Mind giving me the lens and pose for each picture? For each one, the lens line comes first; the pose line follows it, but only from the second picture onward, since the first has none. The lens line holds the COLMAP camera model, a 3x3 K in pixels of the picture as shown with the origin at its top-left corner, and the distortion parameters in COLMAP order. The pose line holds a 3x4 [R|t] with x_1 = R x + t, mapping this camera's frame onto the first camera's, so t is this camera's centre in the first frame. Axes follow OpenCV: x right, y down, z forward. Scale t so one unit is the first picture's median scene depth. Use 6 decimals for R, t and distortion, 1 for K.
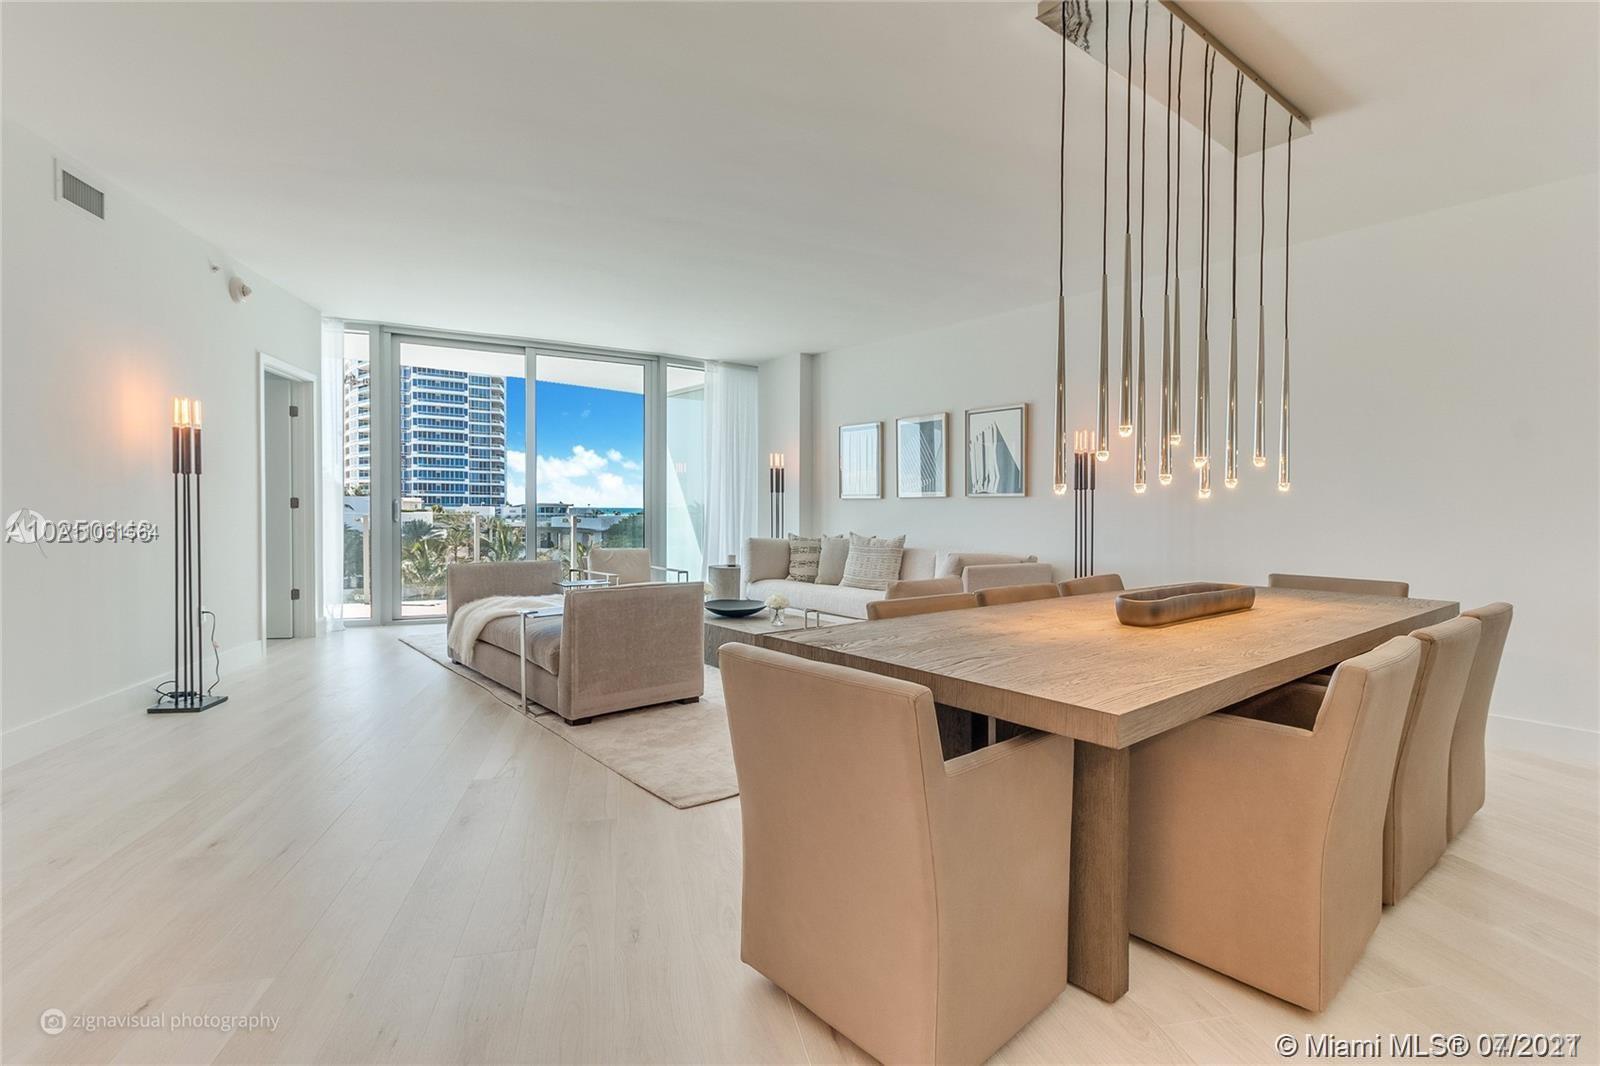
lens RADIAL K [[738.6, 0, 806.1], [0, 738.6, 524.6], [0, 0, 1]] dist [0.012729, -0.000167]
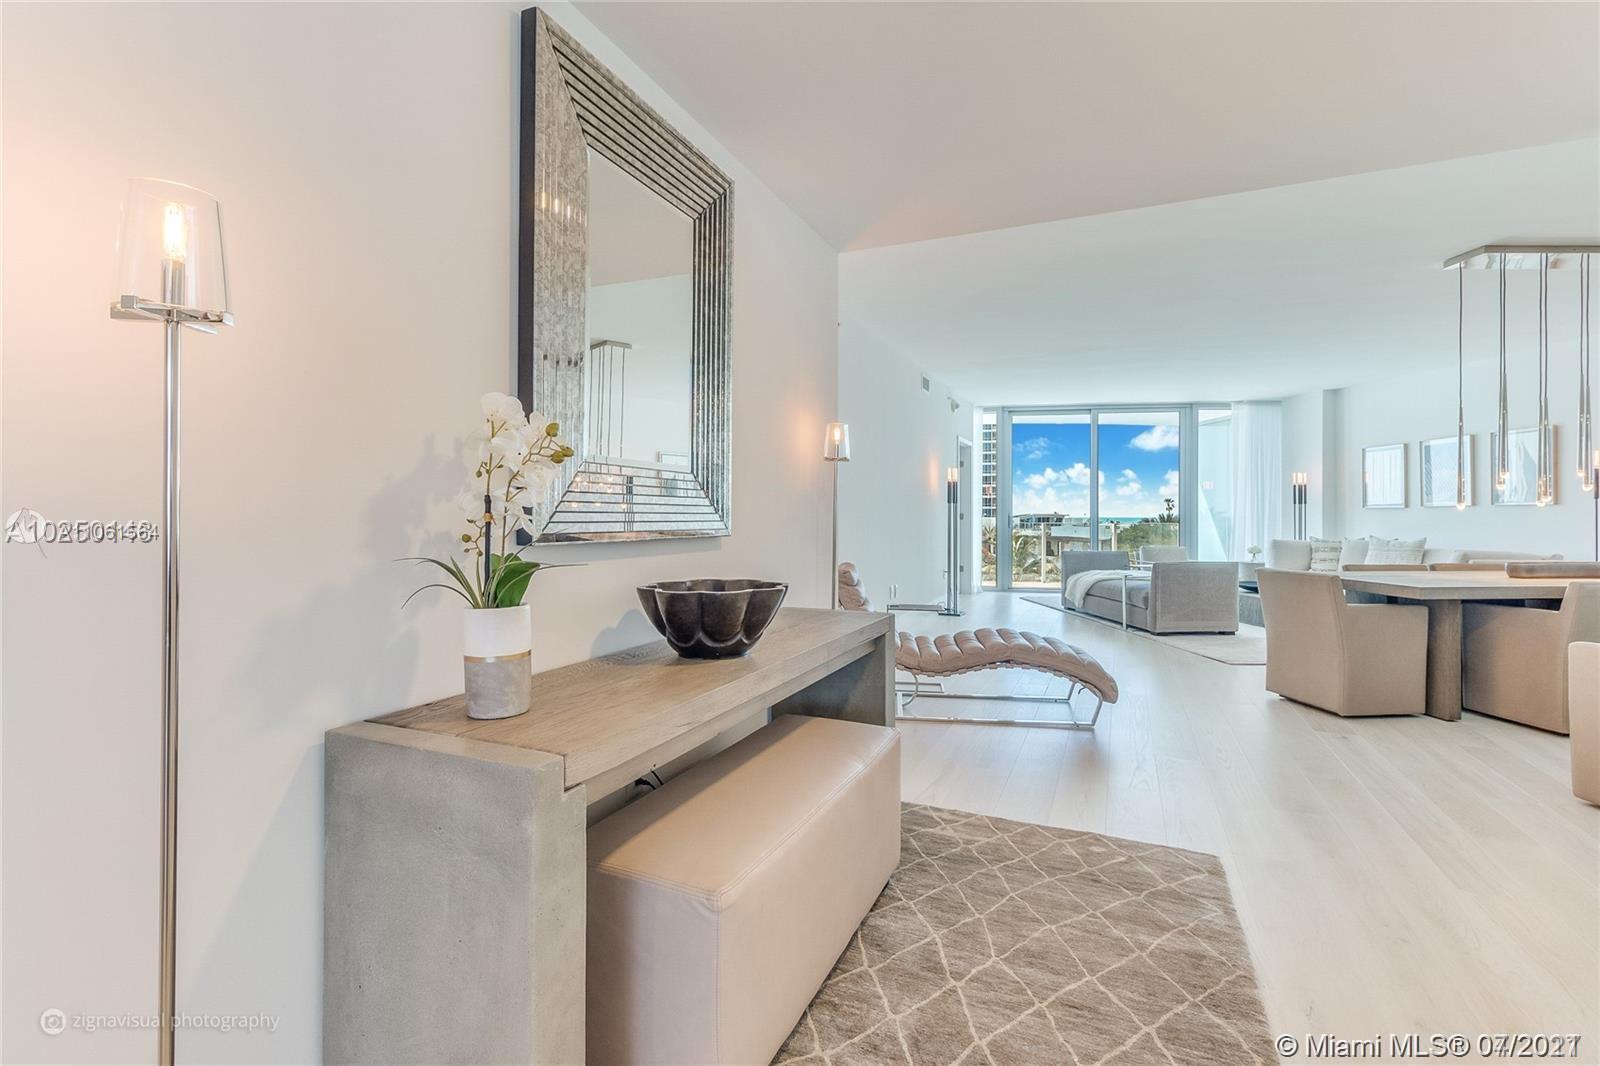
lens RADIAL K [[738.6, 0, 795.3], [0, 738.6, 525.6], [0, 0, 1]] dist [0.012729, -0.000167]
pose [[0.793940, -0.002872, -0.607989, 0.047358], [-0.004682, 0.999930, -0.010839, 0.010596], [0.607978, 0.011452, 0.793872, -0.520528]]
